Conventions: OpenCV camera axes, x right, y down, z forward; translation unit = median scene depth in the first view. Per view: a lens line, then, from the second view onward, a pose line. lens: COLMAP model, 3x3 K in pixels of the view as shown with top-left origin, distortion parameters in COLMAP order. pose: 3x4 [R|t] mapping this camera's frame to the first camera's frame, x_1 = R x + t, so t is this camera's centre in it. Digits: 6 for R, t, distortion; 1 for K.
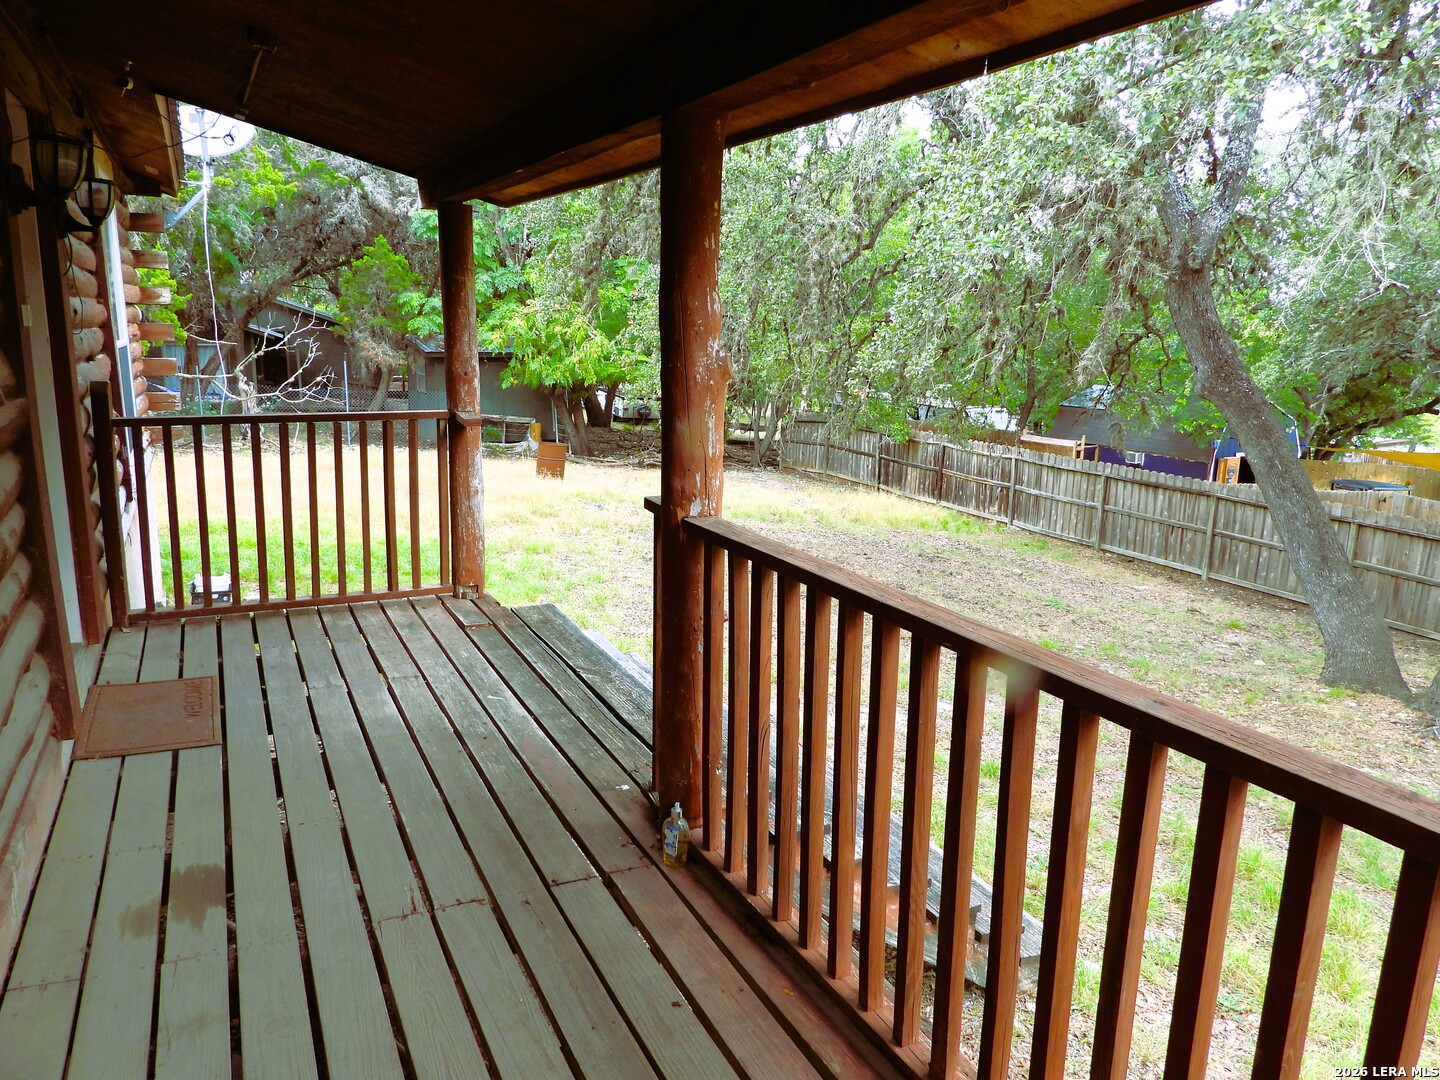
lens RADIAL K [[1032.2, 0, 728.3], [0, 1032.2, 535.9], [0, 0, 1]] dist [-0.014288, 0.004931]
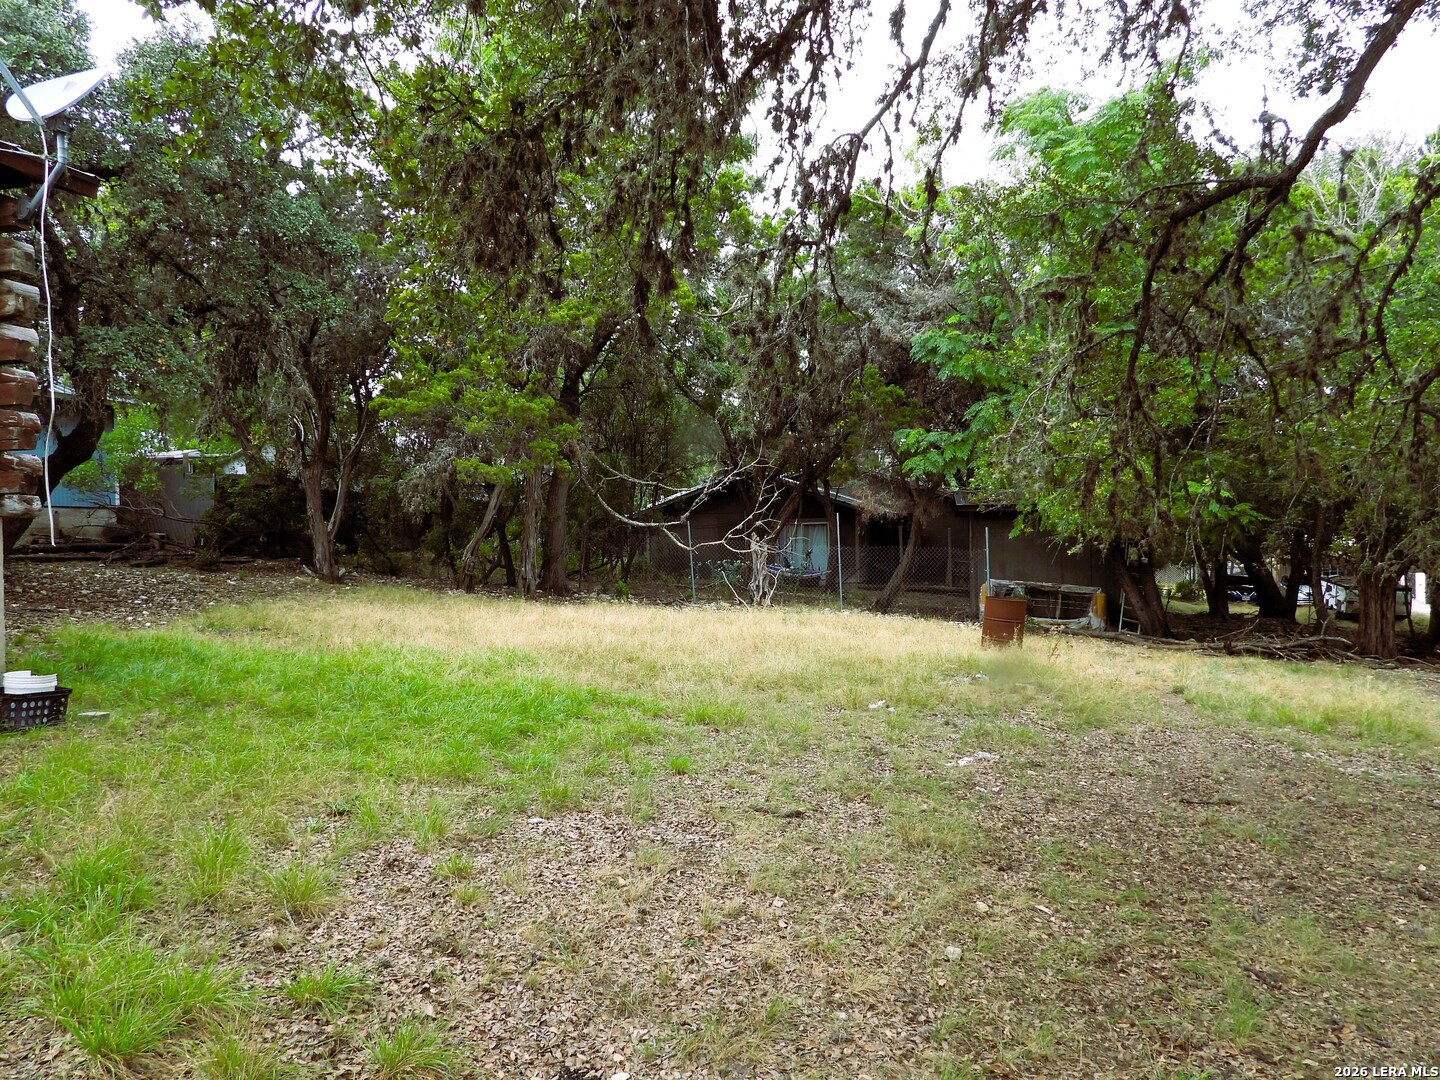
lens RADIAL K [[1032.2, 0, 721.6], [0, 1032.2, 536.1], [0, 0, 1]] dist [-0.014288, 0.004931]
pose [[0.740914, -0.039101, -0.670461, 0.168481], [-0.100456, 0.980621, -0.168201, 0.006898], [0.664045, 0.191975, 0.722627, 0.372909]]
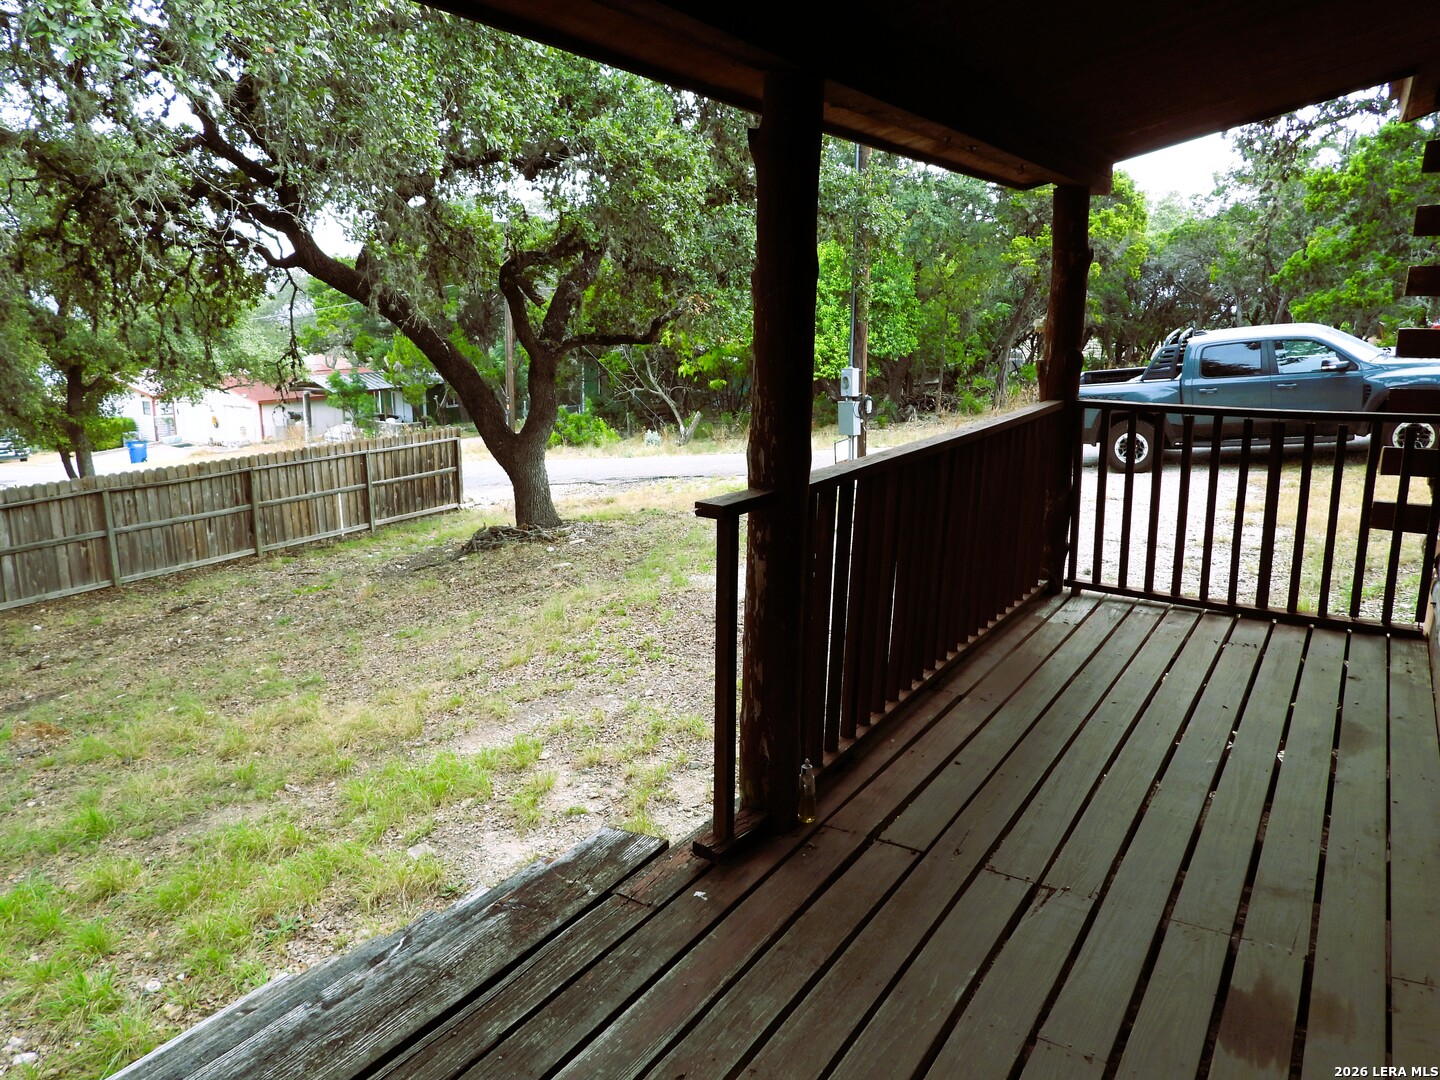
lens RADIAL K [[1032.2, 0, 718.3], [0, 1032.2, 541.6], [0, 0, 1]] dist [-0.014288, 0.004931]
pose [[-0.515747, -0.217644, 0.828635, -0.118832], [0.158450, 0.926278, 0.341911, -0.045351], [-0.841961, 0.307637, -0.443239, 0.215164]]
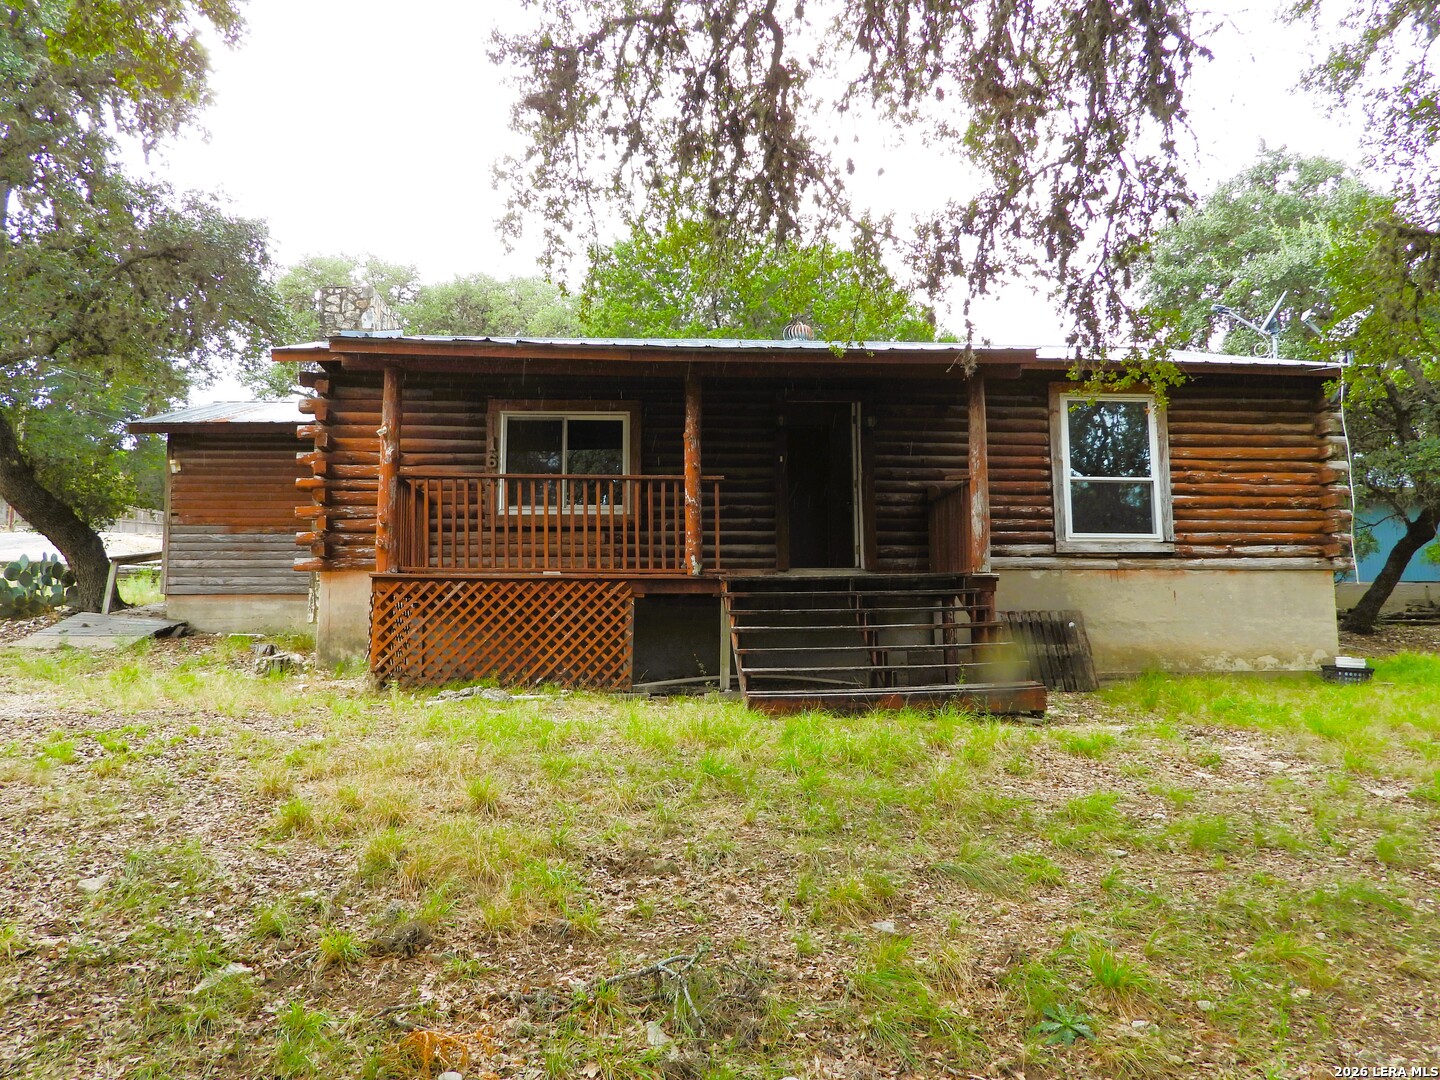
lens RADIAL K [[1032.2, 0, 720.1], [0, 1032.2, 539.4], [0, 0, 1]] dist [-0.014288, 0.004931]
pose [[-0.368625, -0.120693, -0.921710, 0.466668], [-0.189260, 0.980512, -0.052700, 0.051538], [0.910108, 0.155017, -0.384284, 0.360311]]
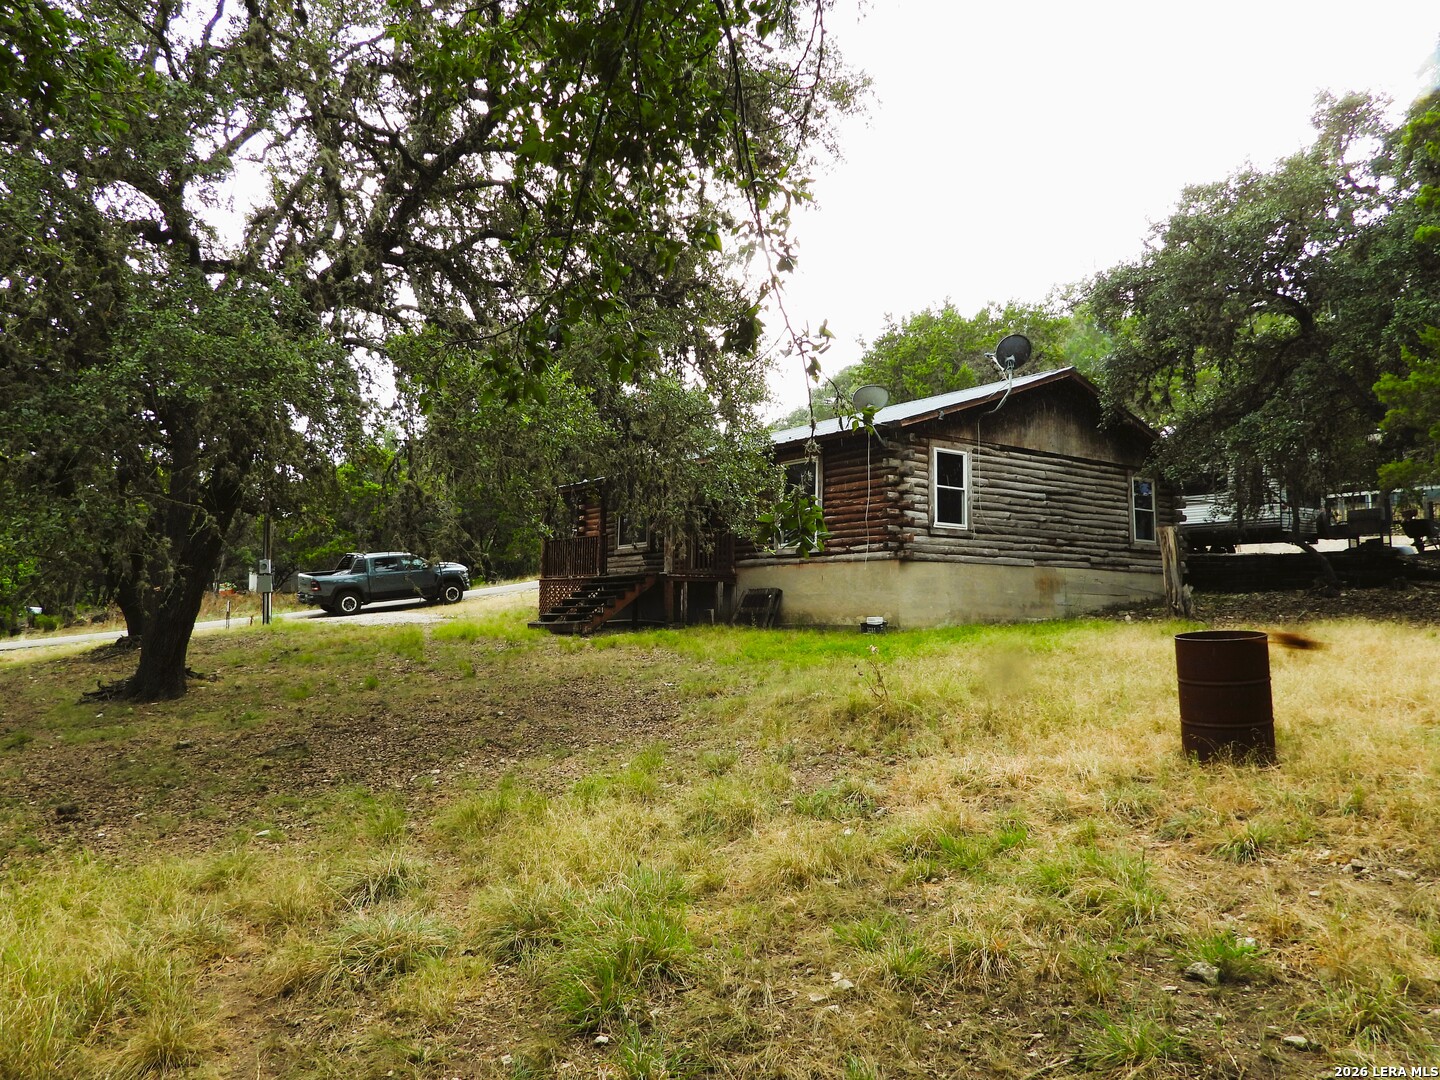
lens RADIAL K [[1032.2, 0, 718.8], [0, 1032.2, 538.9], [0, 0, 1]] dist [-0.014288, 0.004931]
pose [[-0.988602, -0.047980, -0.142702, 0.033501], [-0.065904, 0.990134, 0.123656, -0.159687], [0.135361, 0.131651, -0.982011, 1.368300]]
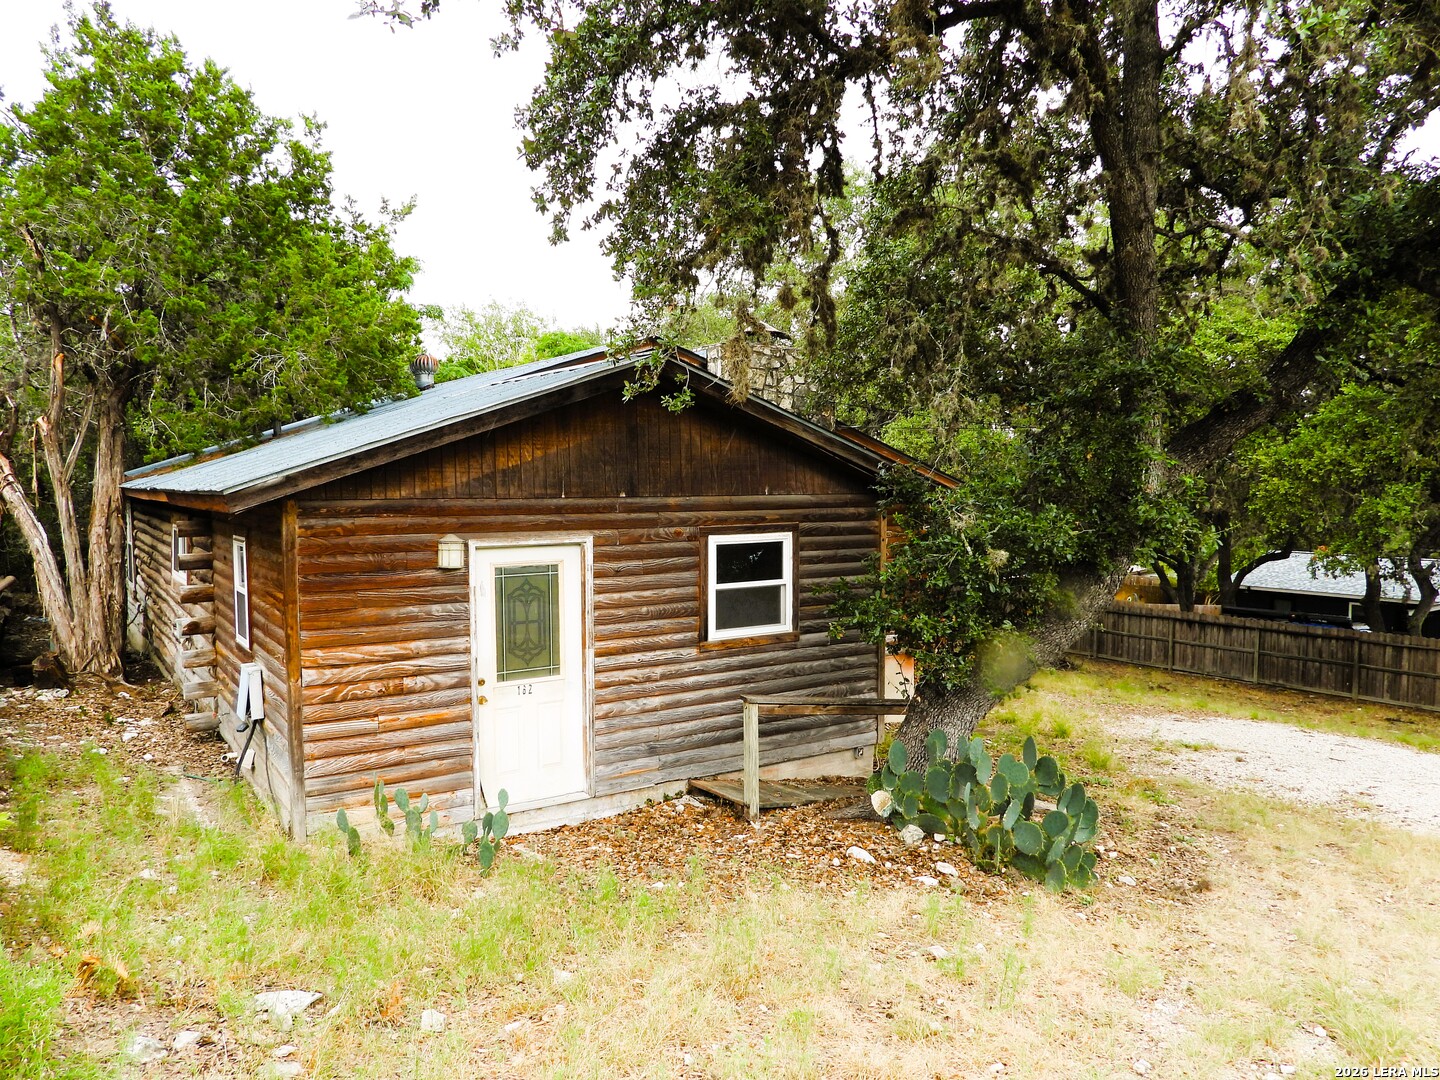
lens RADIAL K [[1032.2, 0, 721.9], [0, 1032.2, 540.1], [0, 0, 1]] dist [-0.014288, 0.004931]
pose [[0.990707, -0.038305, 0.130508, -0.228717], [0.056890, 0.988259, -0.141805, 0.098915], [-0.123544, 0.147911, 0.981254, -0.802791]]
